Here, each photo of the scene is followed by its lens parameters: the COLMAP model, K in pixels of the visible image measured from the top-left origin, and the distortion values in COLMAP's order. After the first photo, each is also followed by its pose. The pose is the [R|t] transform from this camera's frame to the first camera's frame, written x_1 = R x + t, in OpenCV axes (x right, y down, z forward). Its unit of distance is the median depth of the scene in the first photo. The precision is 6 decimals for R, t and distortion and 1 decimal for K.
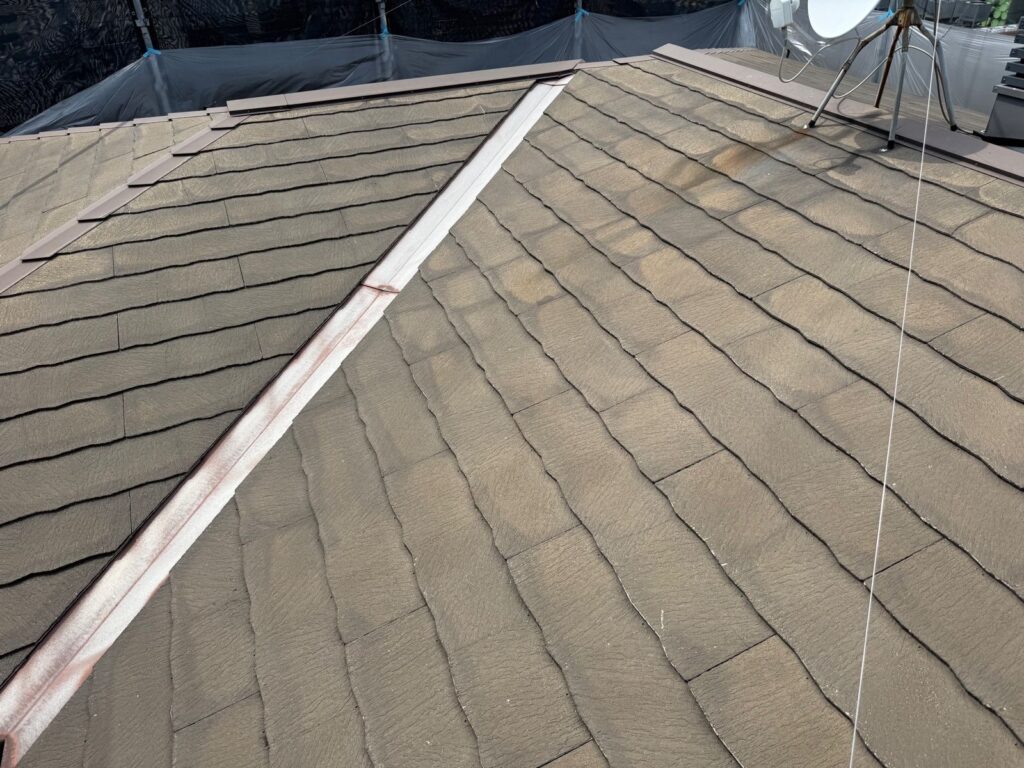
lens RADIAL K [[731.7, 0, 506.4], [0, 731.7, 361.0], [0, 0, 1]] dist [0.038304, -0.060590]
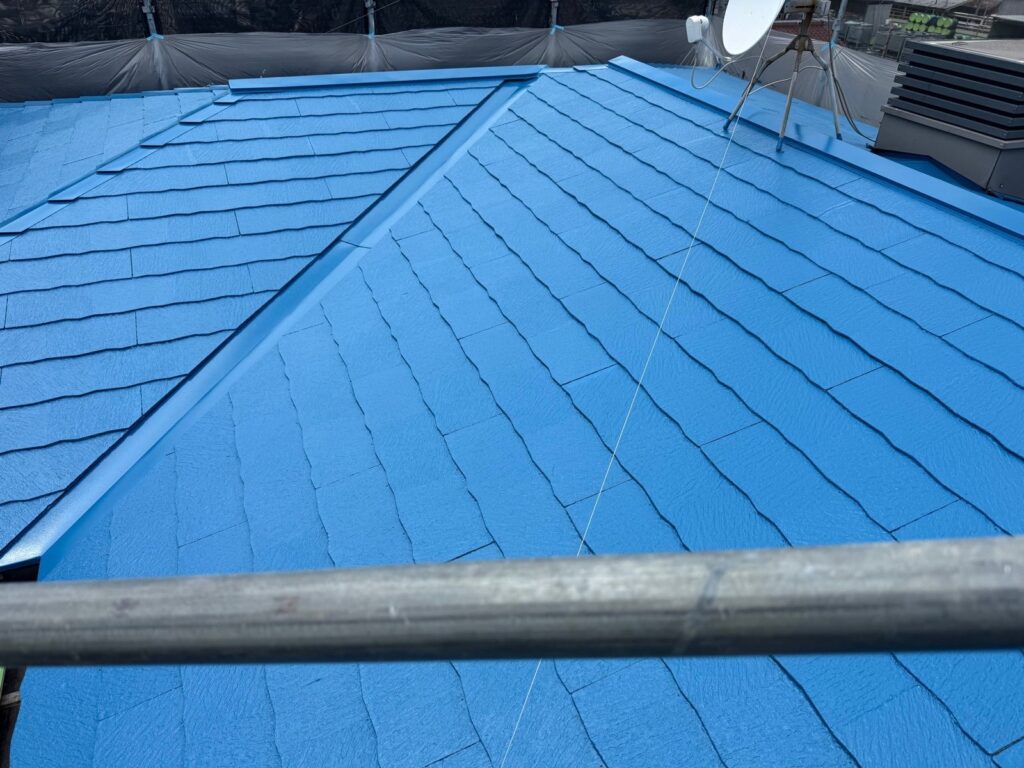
lens RADIAL K [[731.7, 0, 497.7], [0, 731.7, 377.0], [0, 0, 1]] dist [0.038304, -0.060590]
pose [[0.998180, 0.053426, 0.027980, 0.037401], [-0.053477, 0.998568, 0.001084, 0.110676], [-0.027882, -0.002578, 0.999608, -0.204215]]
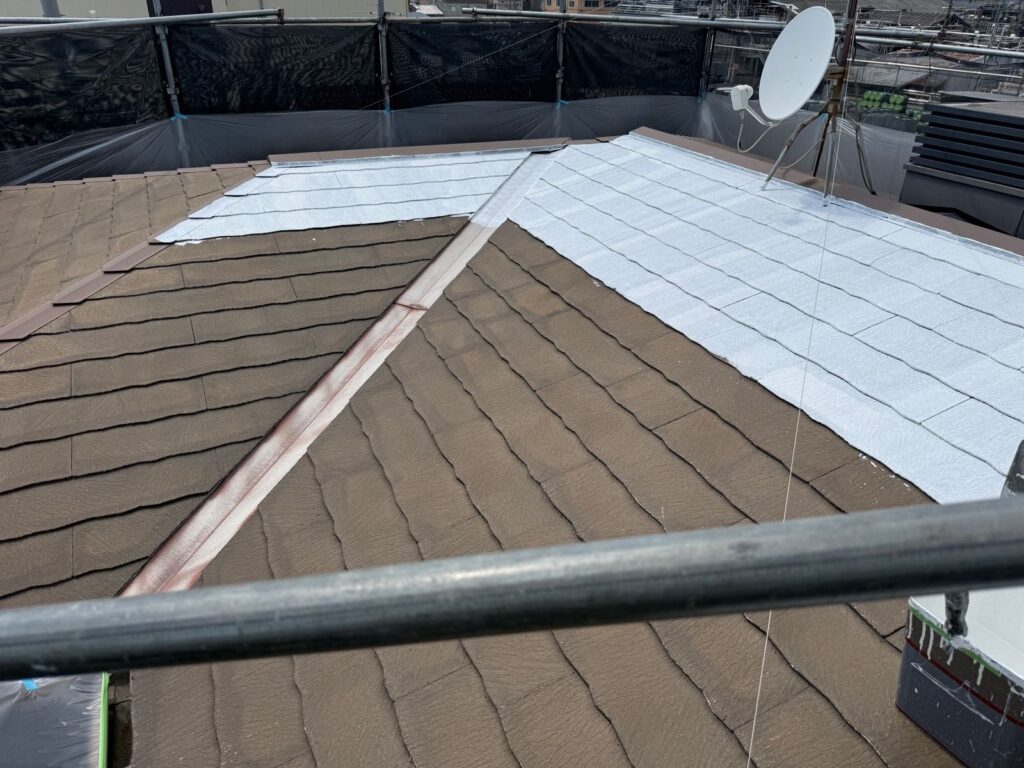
lens RADIAL K [[731.7, 0, 510.8], [0, 731.7, 378.5], [0, 0, 1]] dist [0.038304, -0.060590]
pose [[0.997521, 0.024773, 0.065870, -0.096178], [-0.018364, 0.995195, -0.096176, 0.143574], [-0.067936, 0.094728, 0.993182, -0.202700]]
